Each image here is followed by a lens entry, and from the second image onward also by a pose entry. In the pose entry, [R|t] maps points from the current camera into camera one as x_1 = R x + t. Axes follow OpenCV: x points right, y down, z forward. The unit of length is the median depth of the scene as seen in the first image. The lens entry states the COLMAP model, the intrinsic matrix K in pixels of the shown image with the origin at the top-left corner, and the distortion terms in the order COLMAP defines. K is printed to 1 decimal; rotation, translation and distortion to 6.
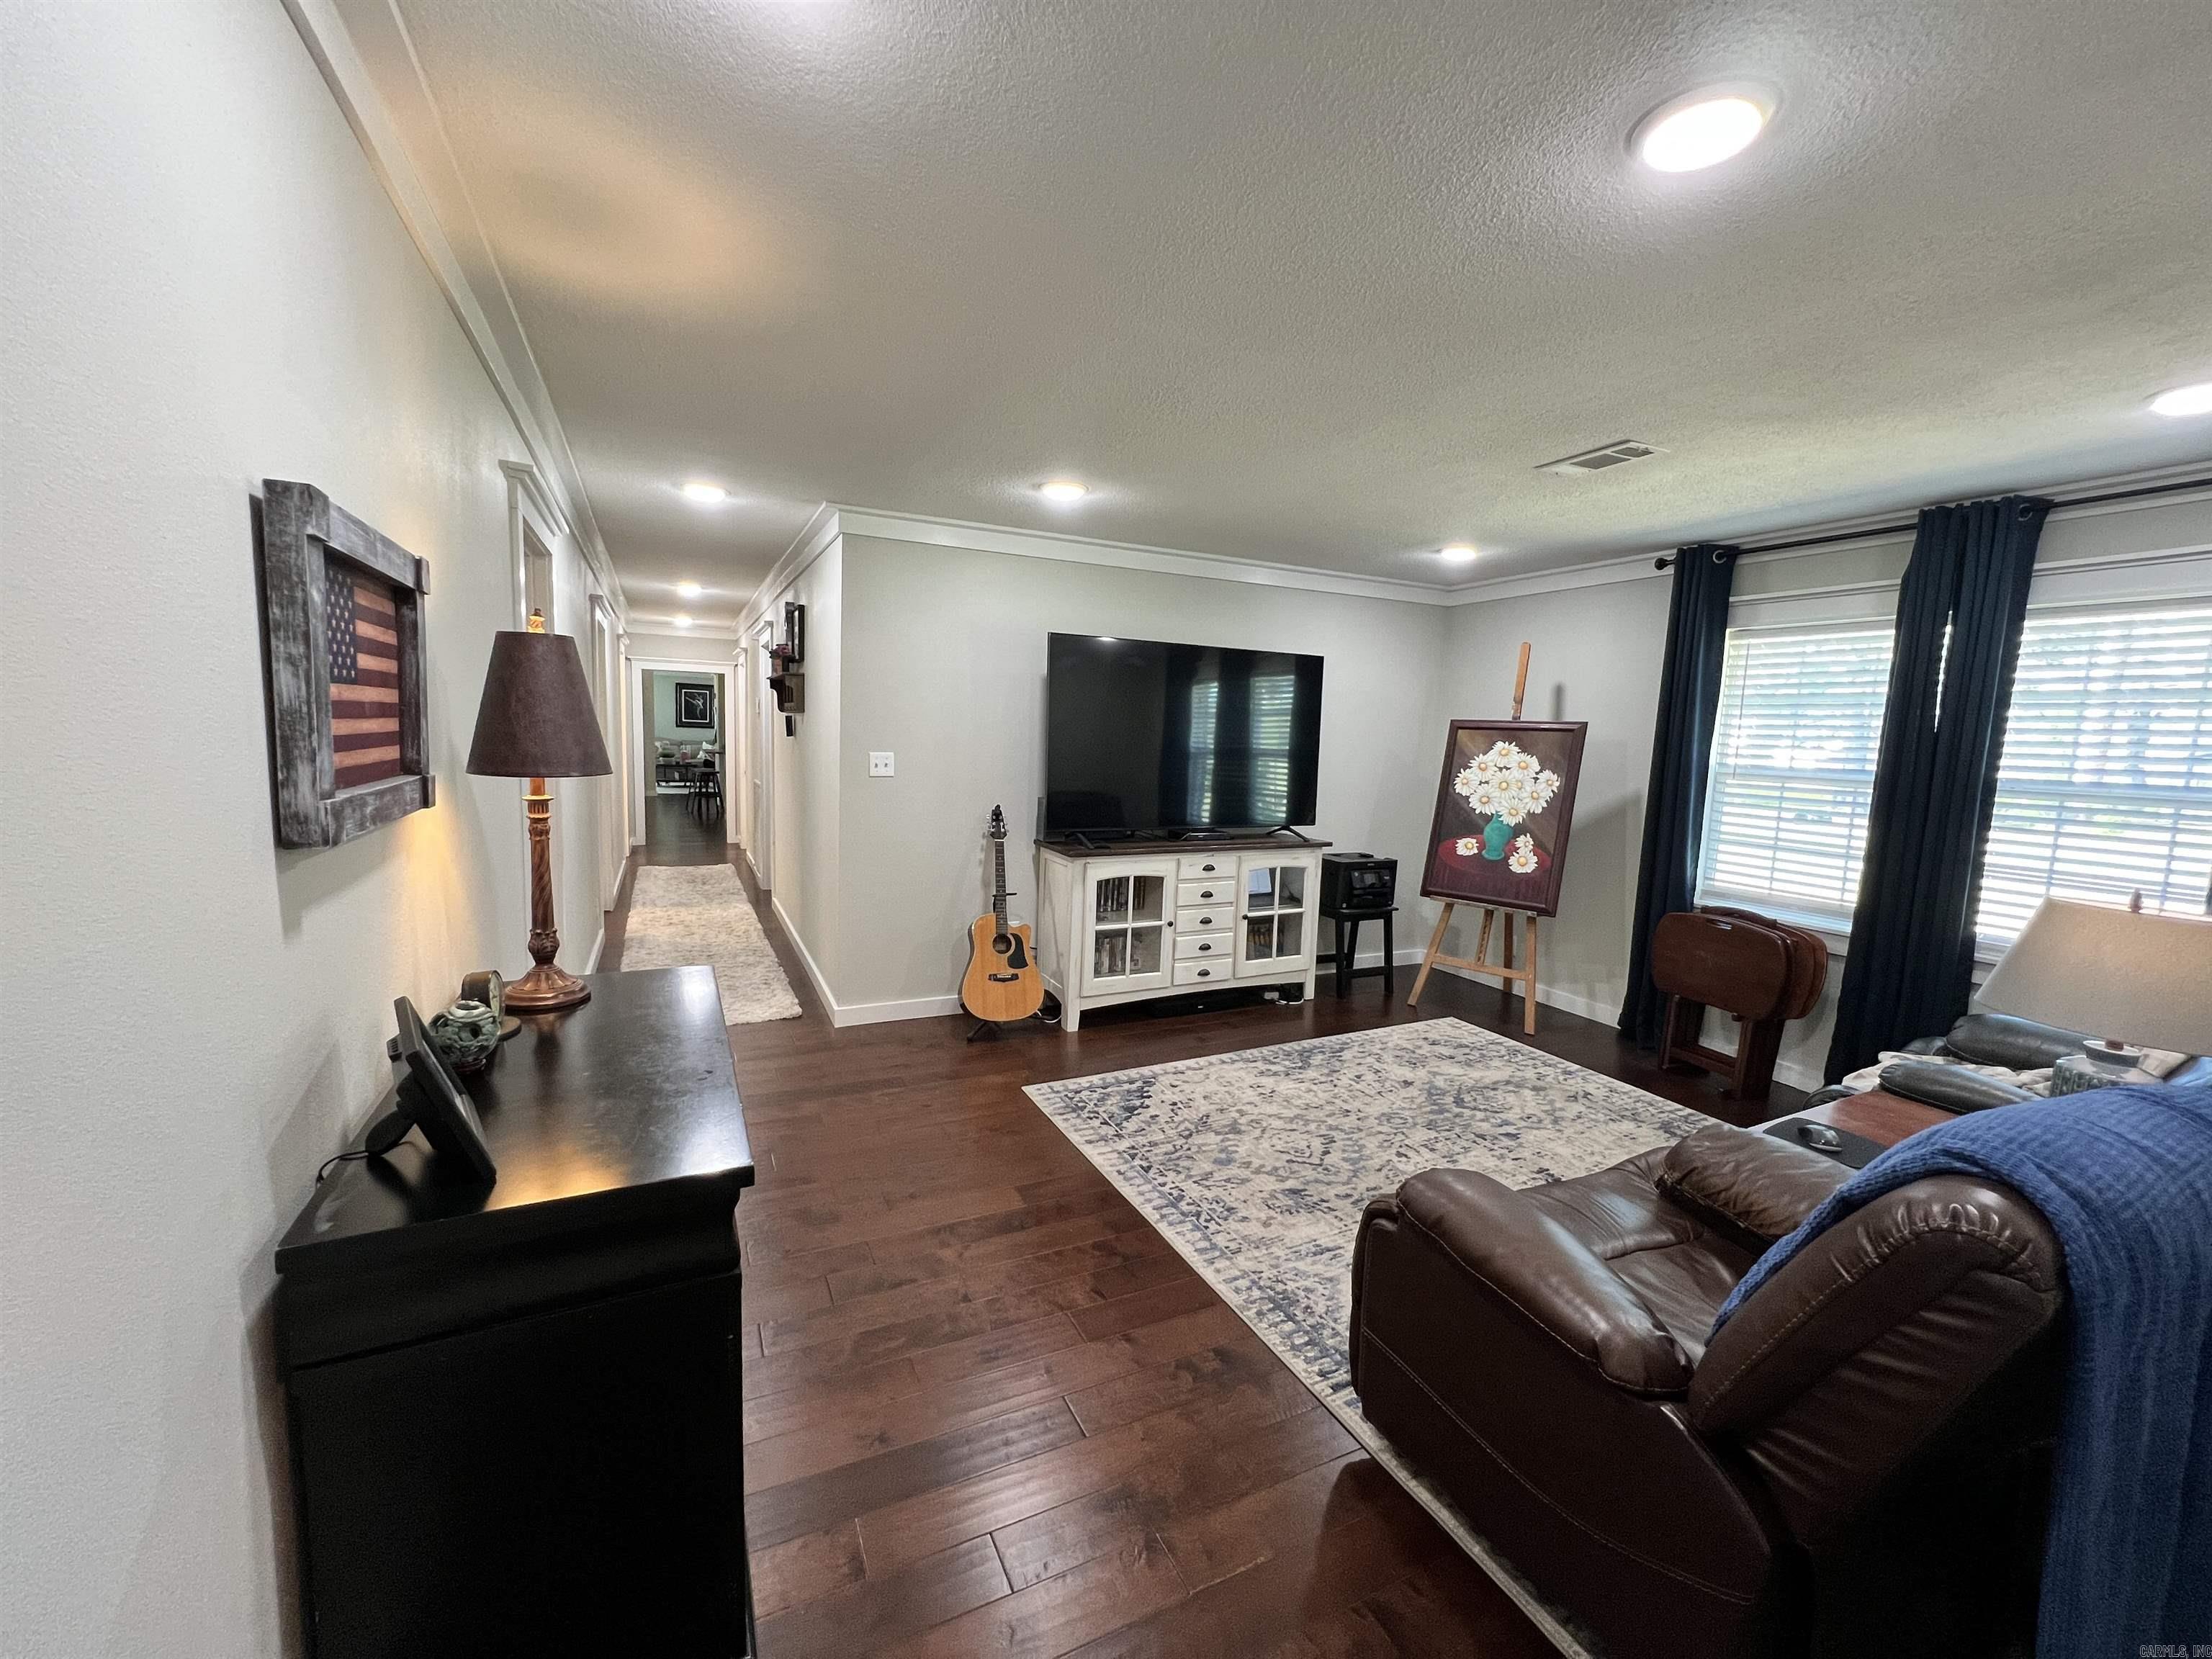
lens RADIAL K [[884.6, 0, 1108.7], [0, 884.6, 831.9], [0, 0, 1]] dist [-0.001886, 0.000306]
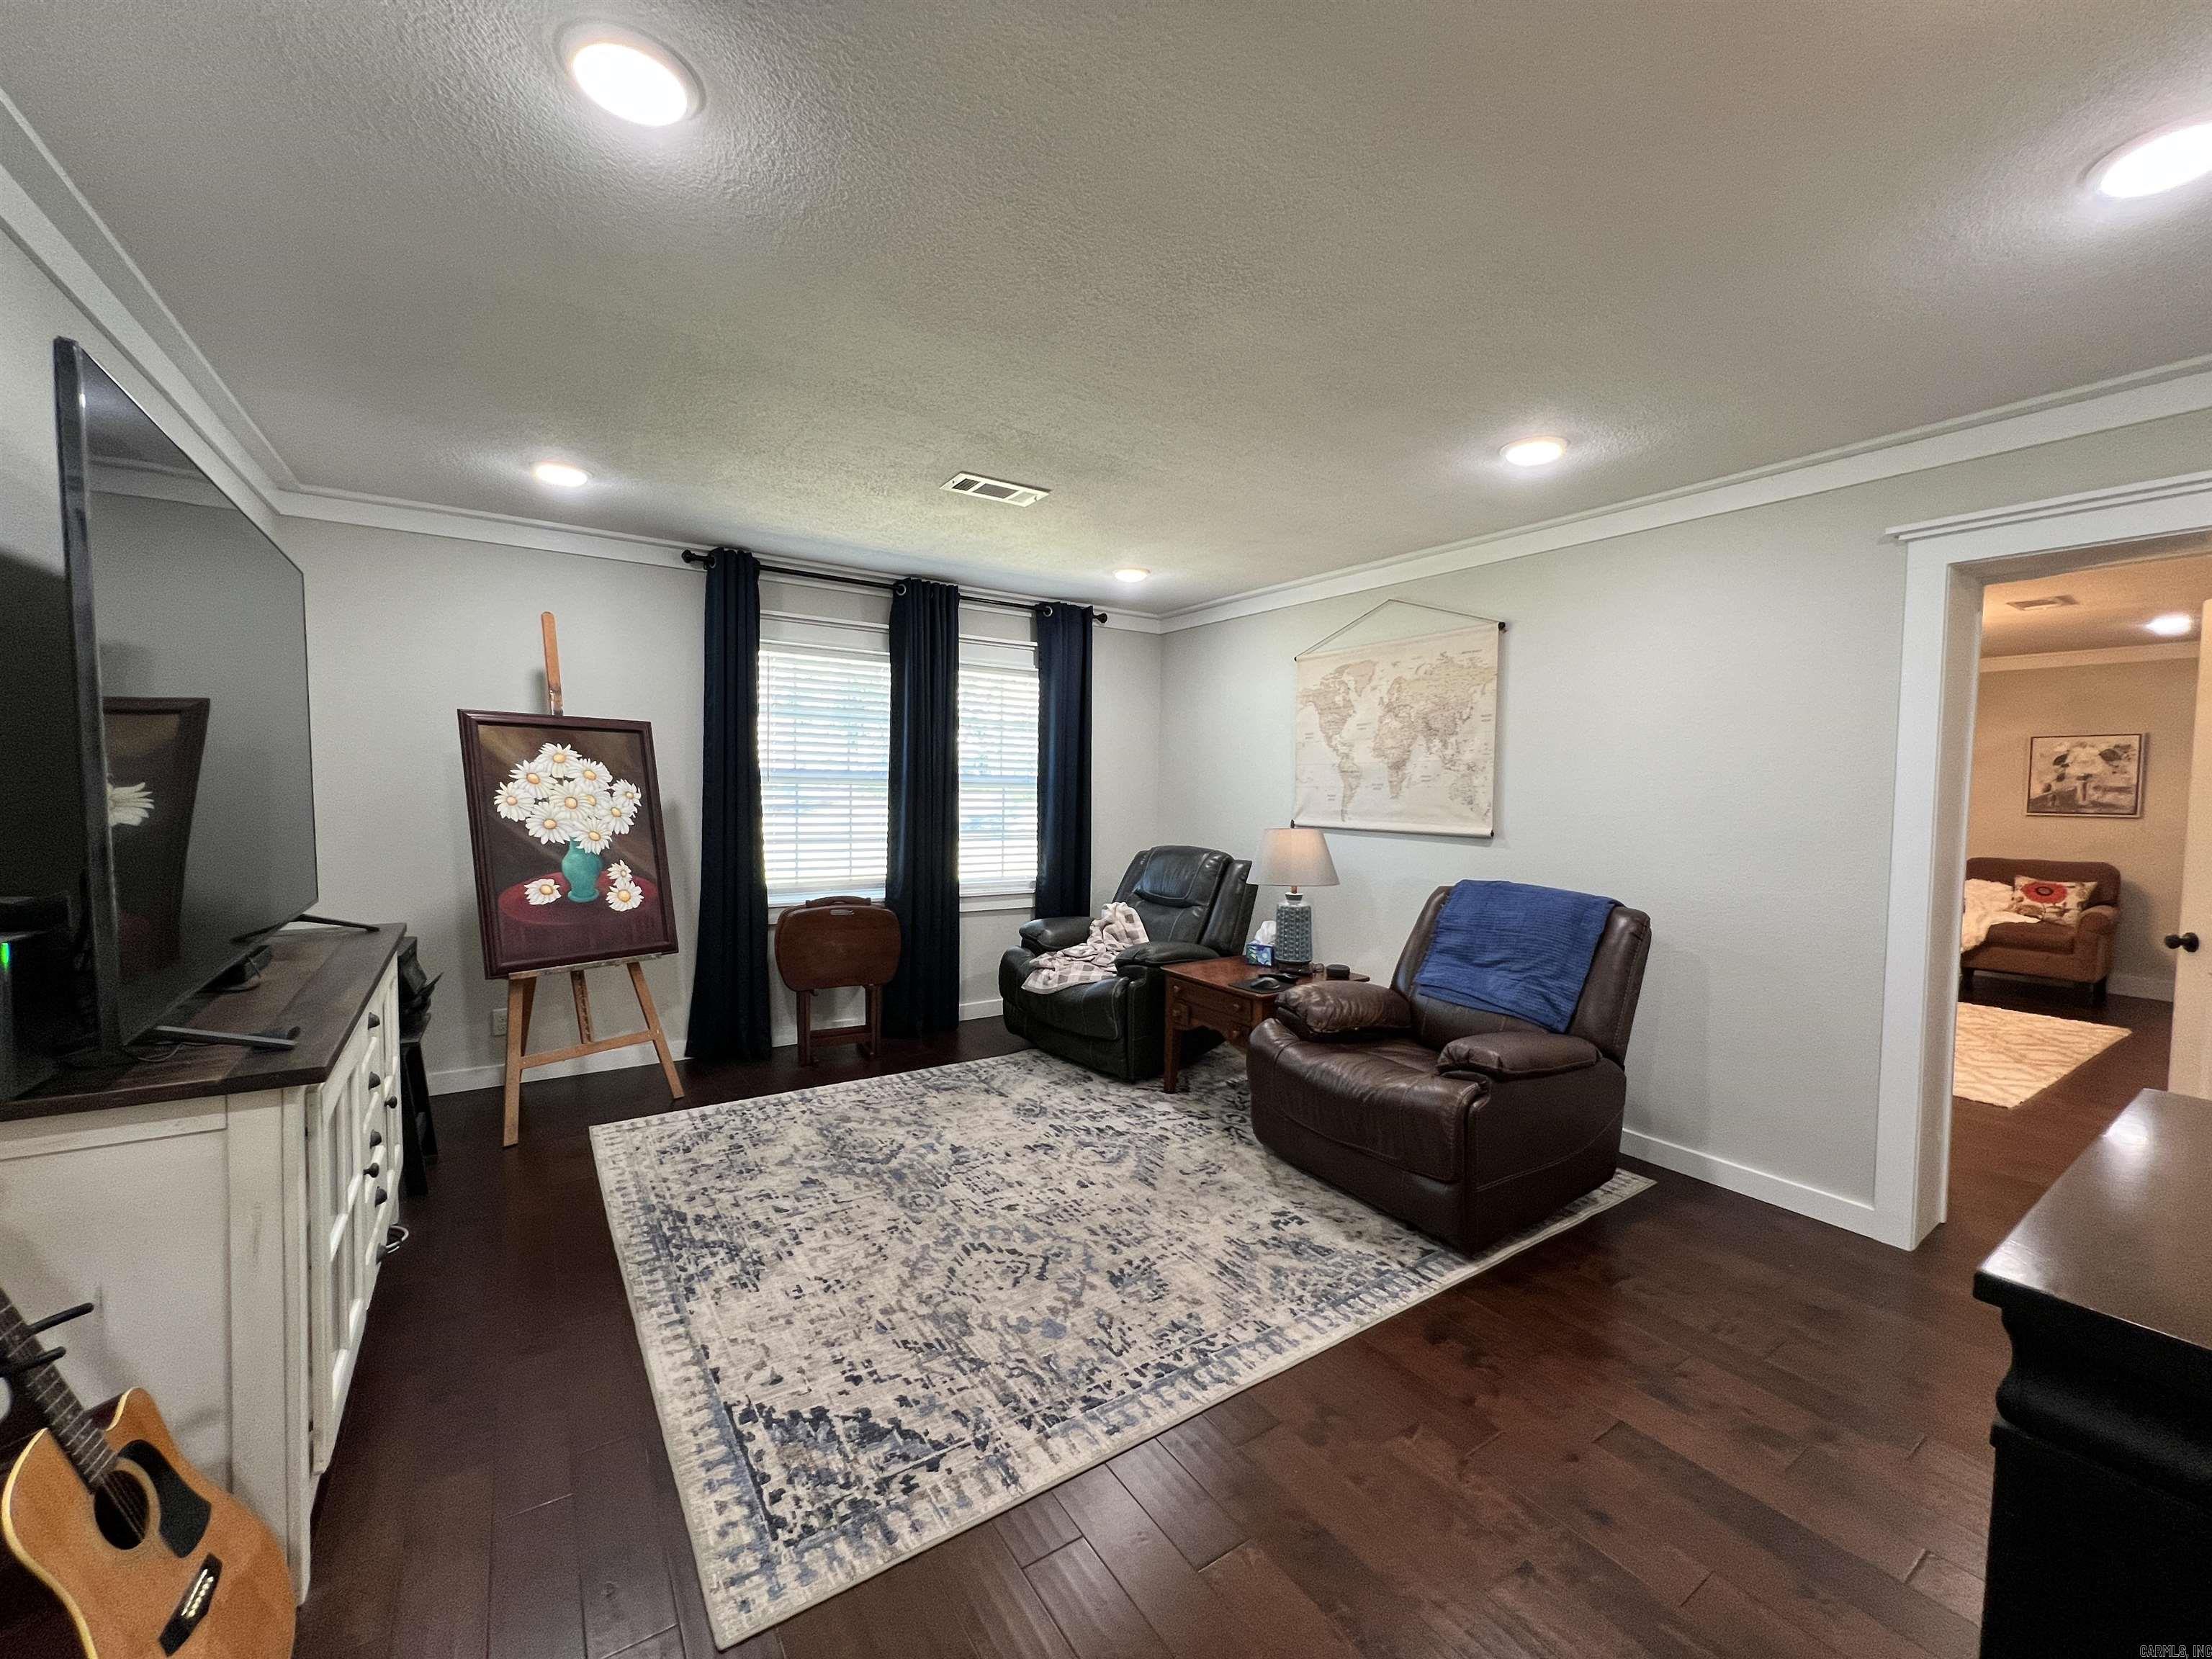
lens RADIAL K [[884.6, 0, 1112.2], [0, 884.6, 829.1], [0, 0, 1]] dist [-0.001886, 0.000306]
pose [[-0.134490, -0.086957, 0.987092, -0.428995], [0.088522, 0.991105, 0.099371, -0.077140], [-0.986953, 0.100744, -0.125597, 0.776675]]
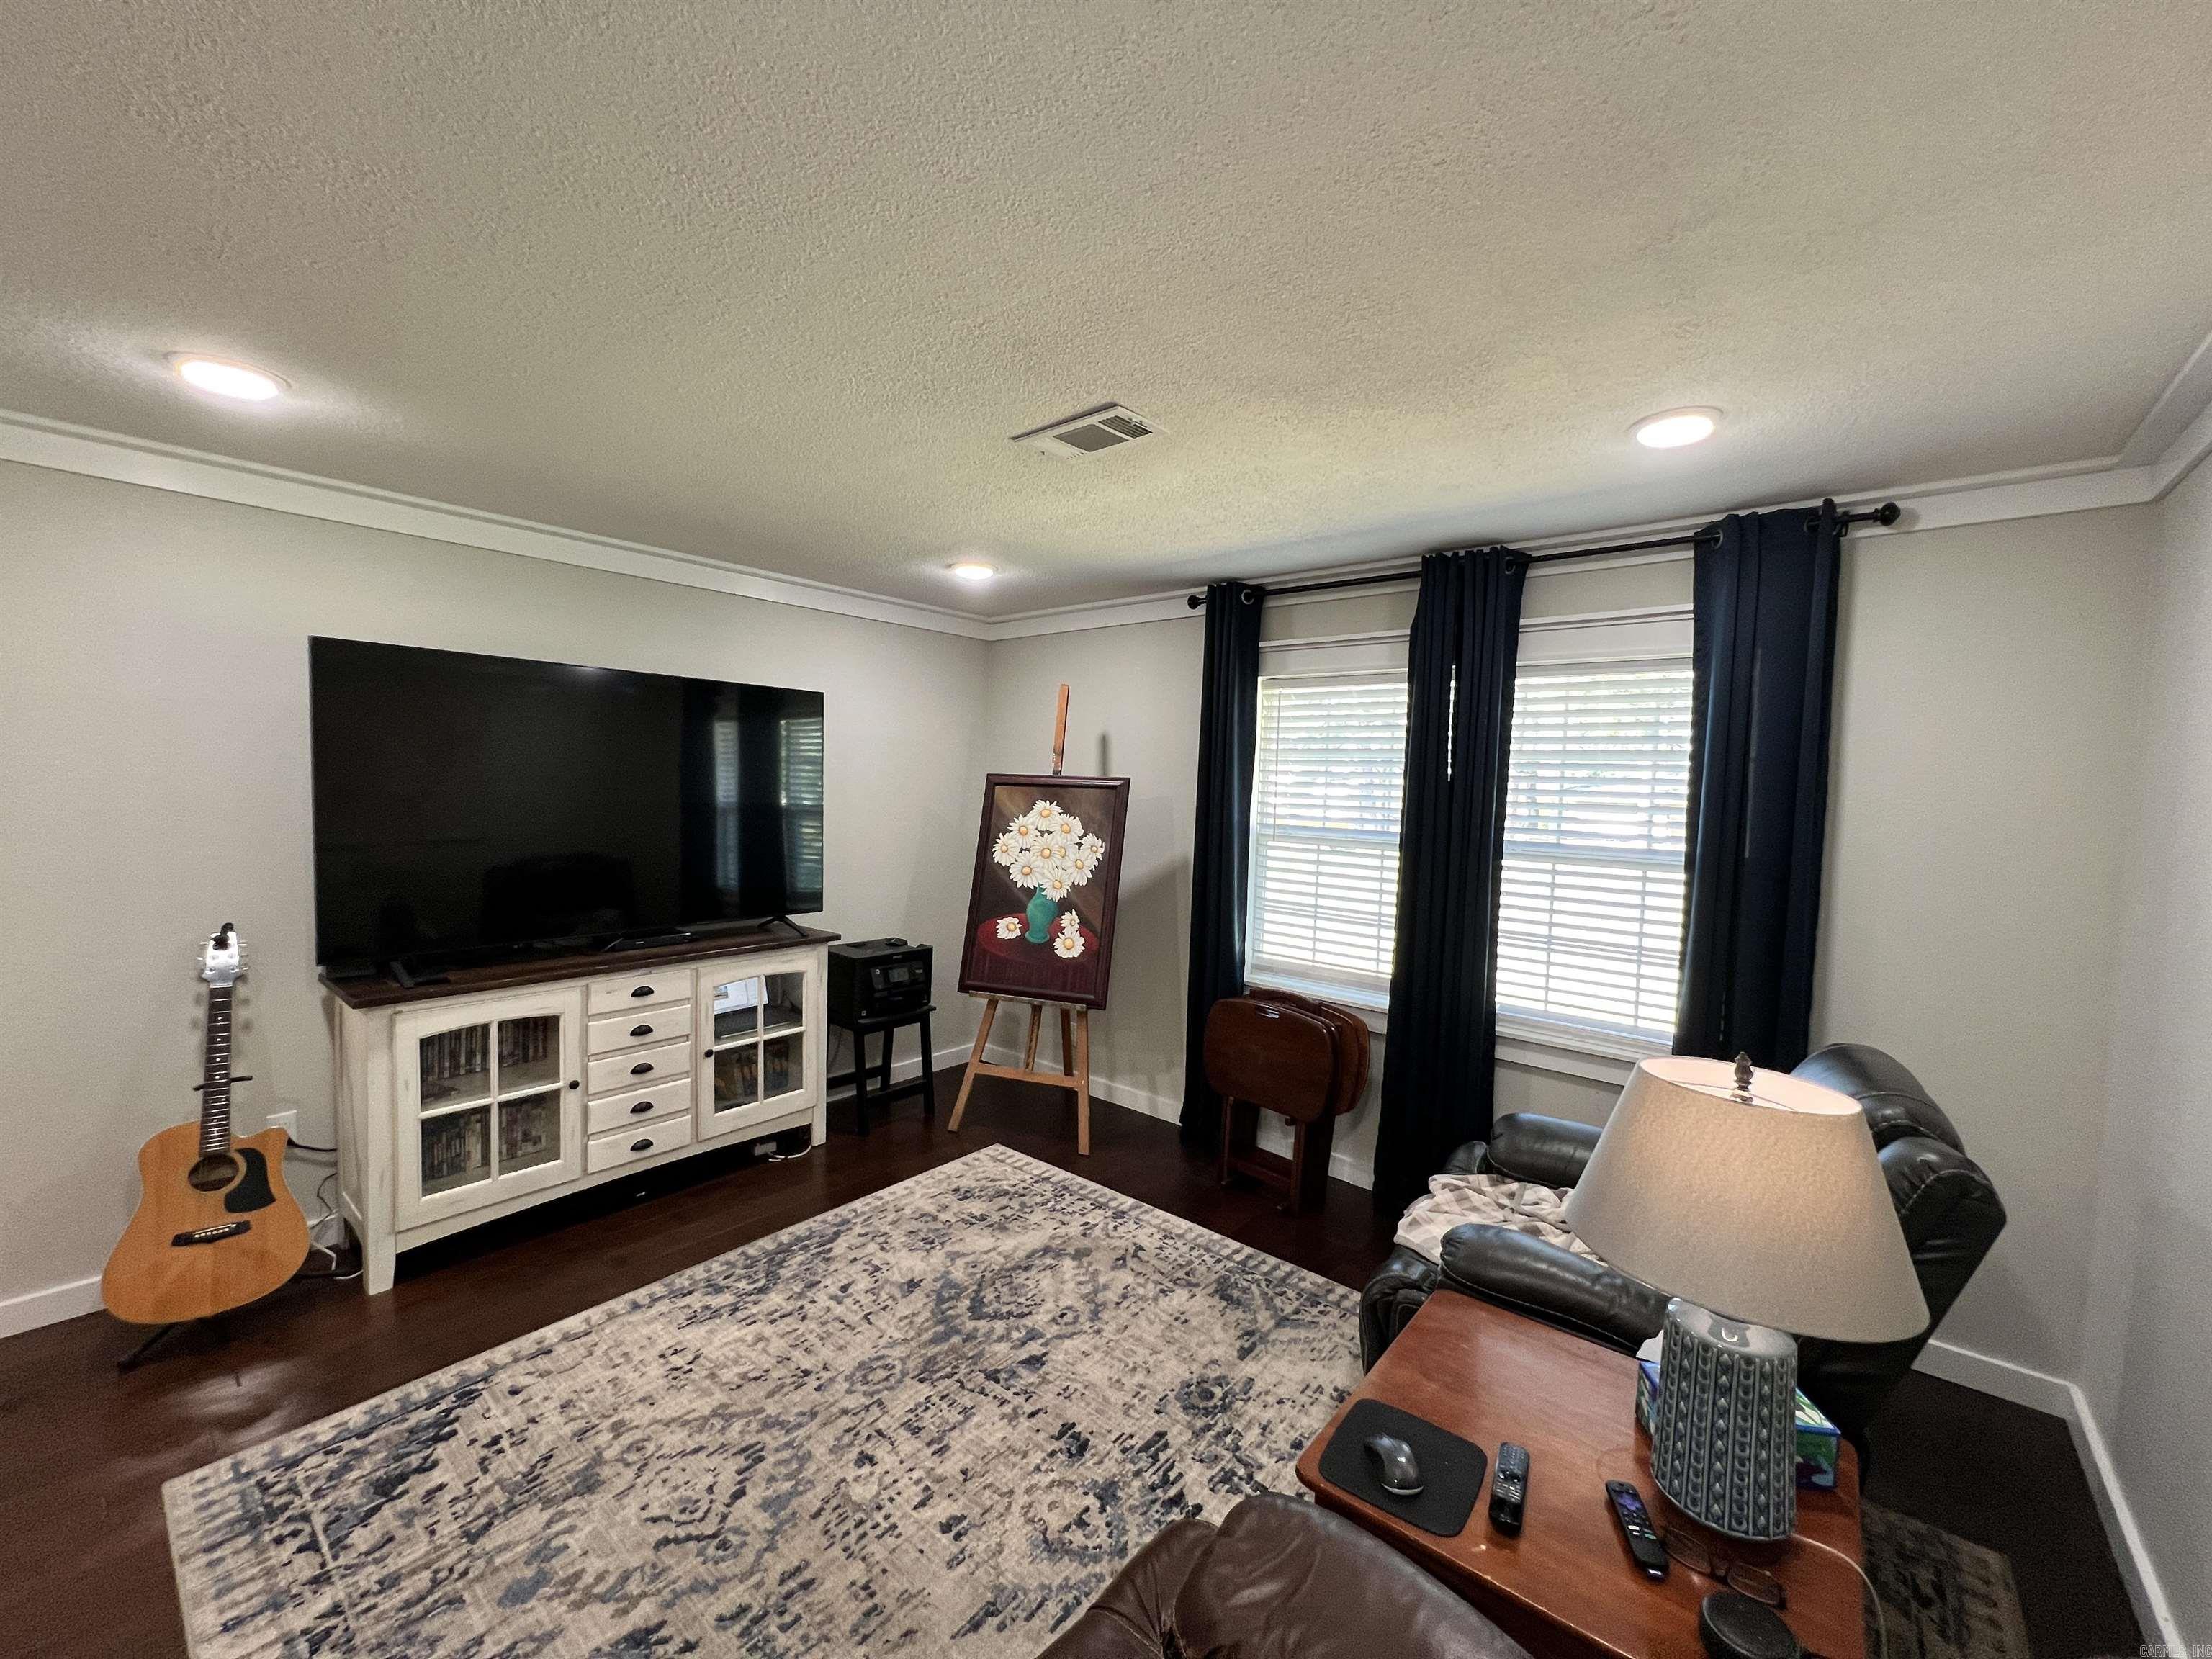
lens RADIAL K [[884.6, 0, 1109.9], [0, 884.6, 832.5], [0, 0, 1]] dist [-0.001886, 0.000306]
pose [[0.914191, -0.029587, 0.404201, 0.197971], [0.047115, 0.998328, -0.033485, -0.049267], [-0.402535, 0.049656, 0.914057, 0.252518]]
